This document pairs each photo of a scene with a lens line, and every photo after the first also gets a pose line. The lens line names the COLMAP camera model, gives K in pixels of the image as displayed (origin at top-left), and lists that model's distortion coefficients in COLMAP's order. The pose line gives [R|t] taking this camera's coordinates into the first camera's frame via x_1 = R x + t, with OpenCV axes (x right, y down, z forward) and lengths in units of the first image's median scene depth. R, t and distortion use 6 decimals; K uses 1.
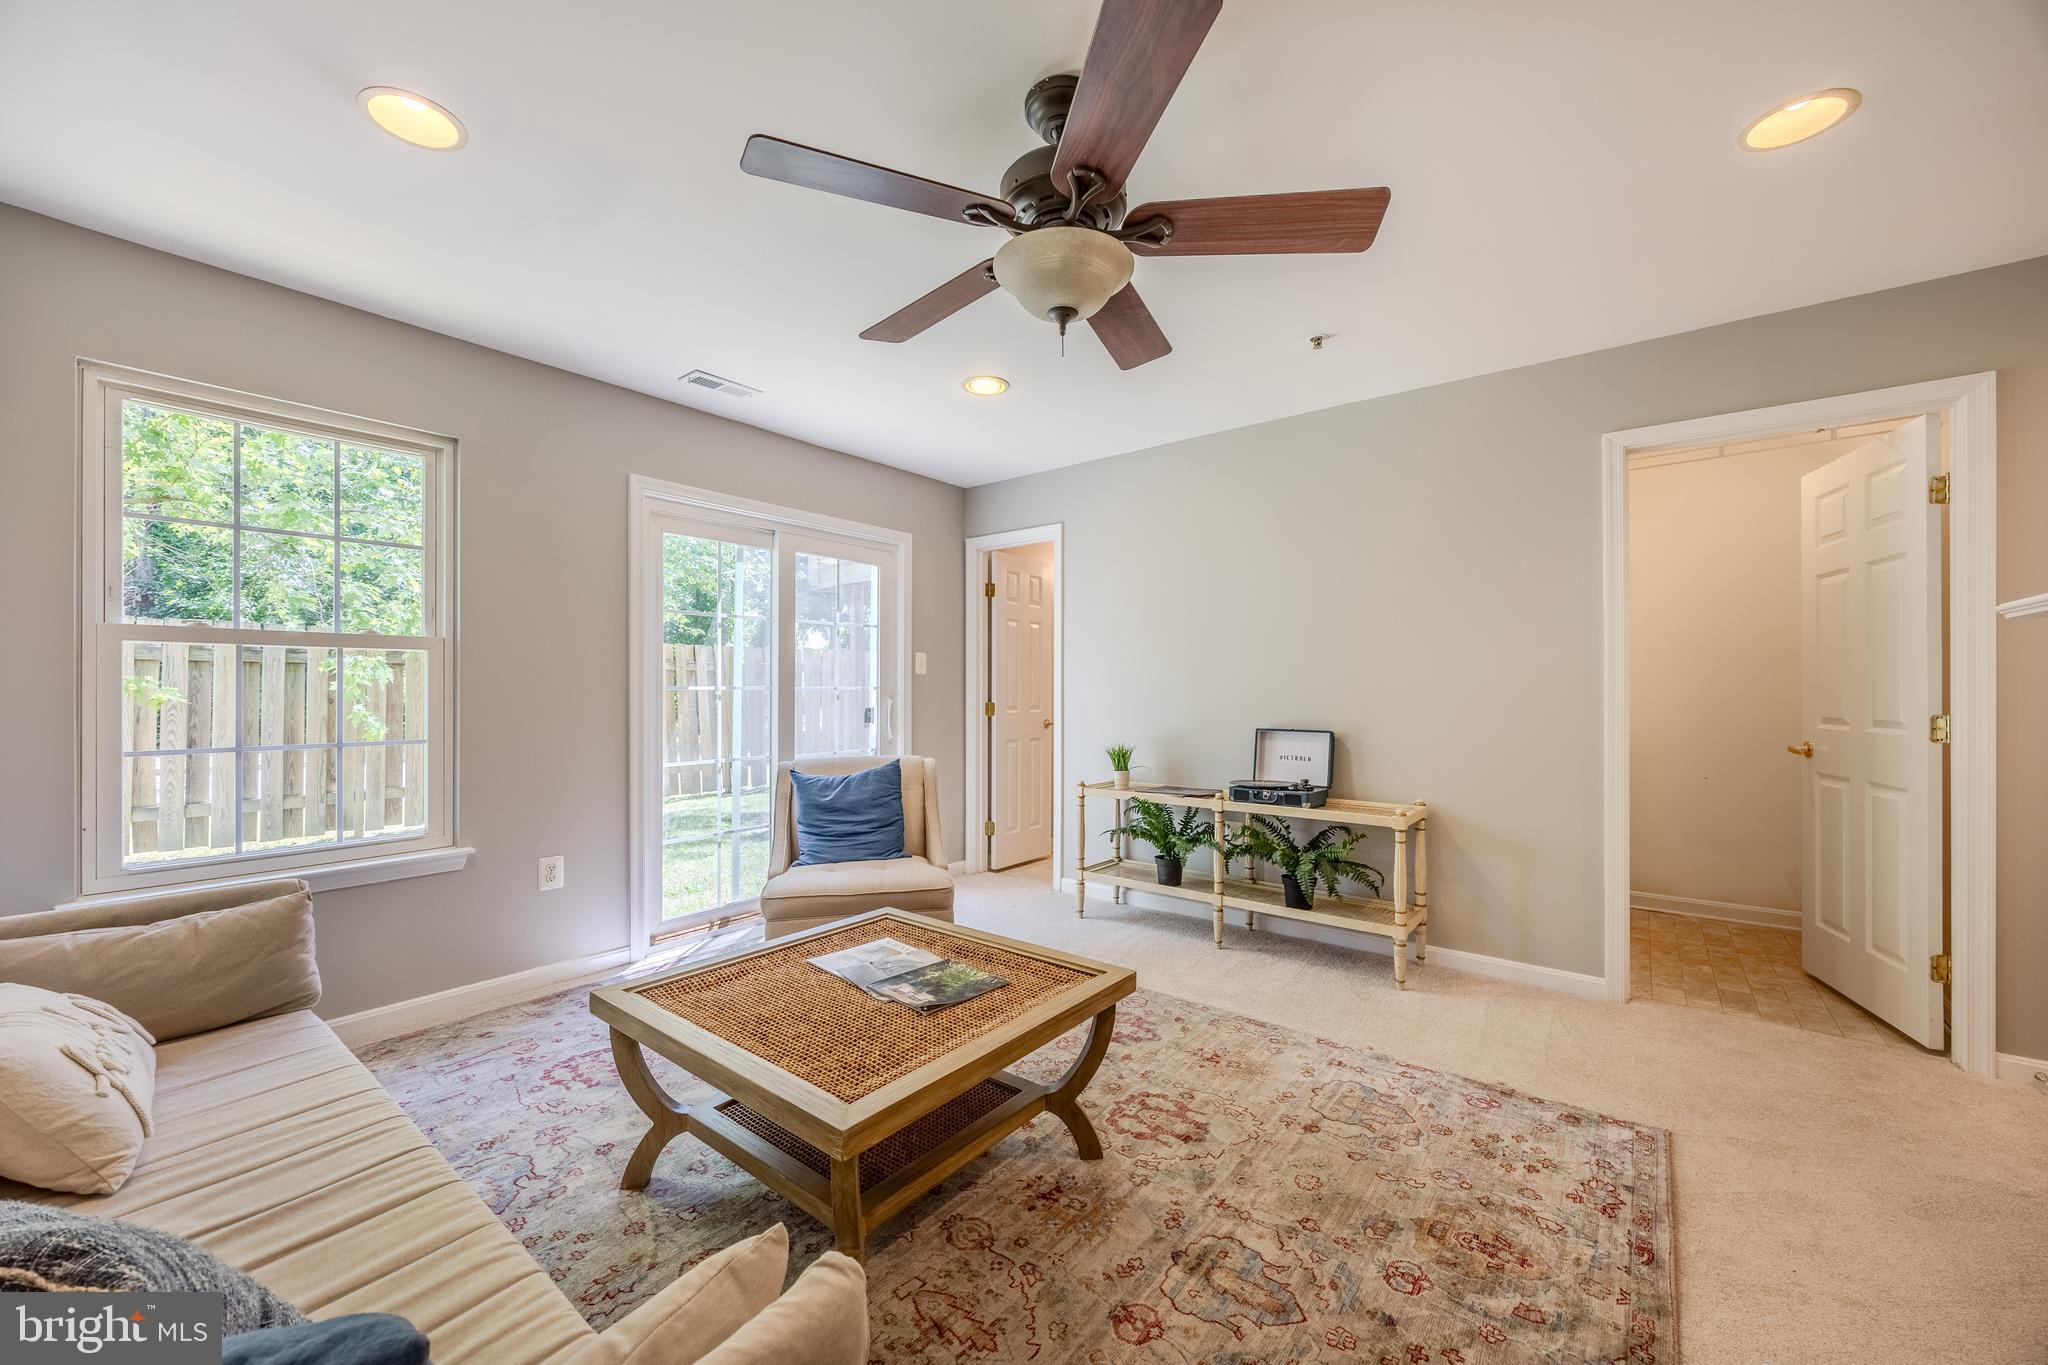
lens RADIAL K [[784.4, 0, 1023.5], [0, 784.4, 687.3], [0, 0, 1]] dist [0.001187, 0.000020]
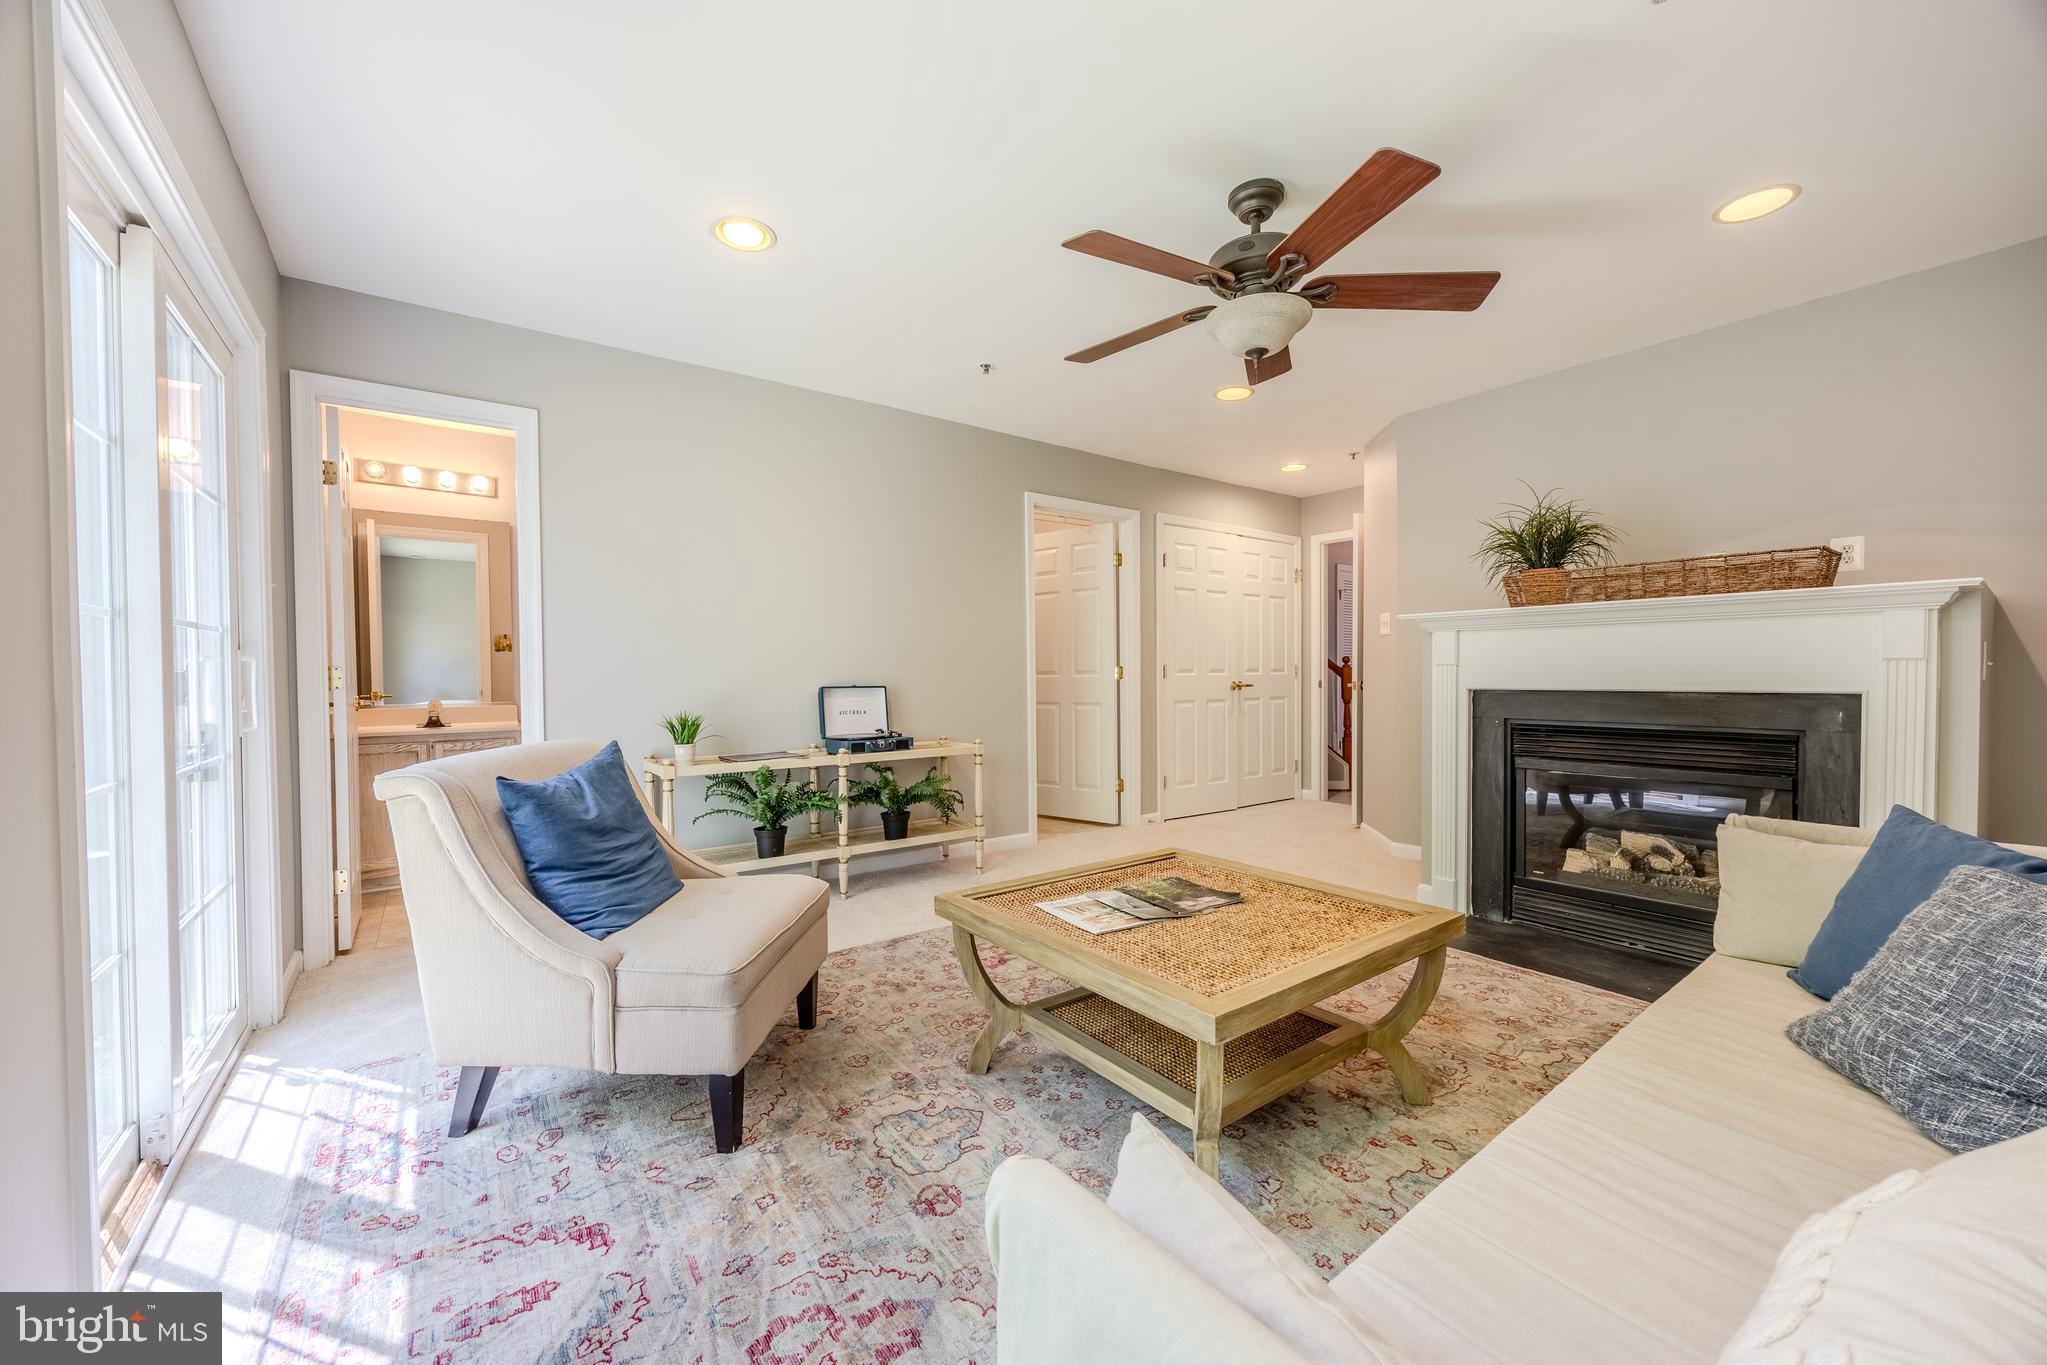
lens RADIAL K [[784.0, 0, 1023.0], [0, 784.0, 687.3], [0, 0, 1]] dist [0.001187, 0.000020]
pose [[0.258359, -0.022489, 0.965787, -0.761654], [0.001031, 0.999735, 0.023004, 0.035084], [-0.966048, -0.004948, 0.258314, 0.568037]]
